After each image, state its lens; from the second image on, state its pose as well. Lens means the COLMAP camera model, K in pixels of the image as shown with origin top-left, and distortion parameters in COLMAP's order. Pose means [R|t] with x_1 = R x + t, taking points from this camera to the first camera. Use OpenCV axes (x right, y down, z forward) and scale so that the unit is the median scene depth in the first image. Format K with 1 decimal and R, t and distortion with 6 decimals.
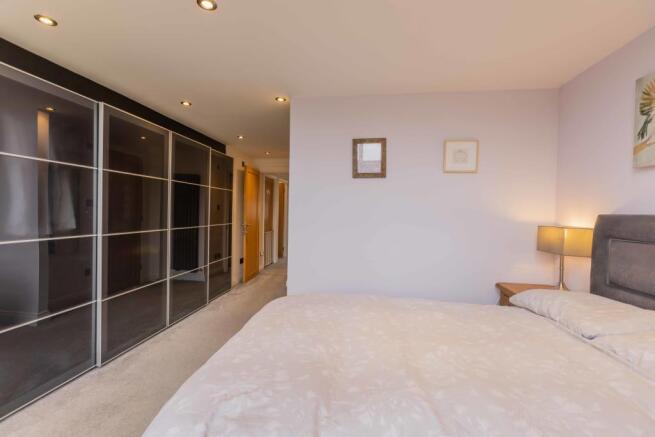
lens RADIAL K [[289.8, 0, 324.3], [0, 289.8, 216.2], [0, 0, 1]] dist [-0.000257, -0.000765]
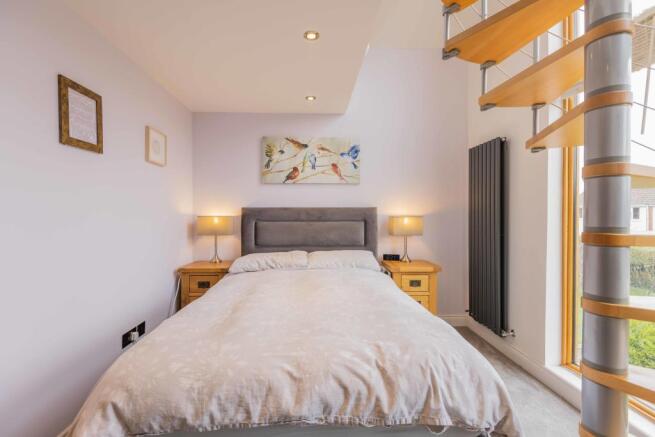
lens RADIAL K [[289.8, 0, 324.3], [0, 289.8, 216.2], [0, 0, 1]] dist [-0.000257, -0.000765]
pose [[-0.173186, -0.025589, 0.984557, -0.593296], [0.012156, 0.999531, 0.028117, 0.003062], [-0.984814, 0.016838, -0.172793, 0.623873]]
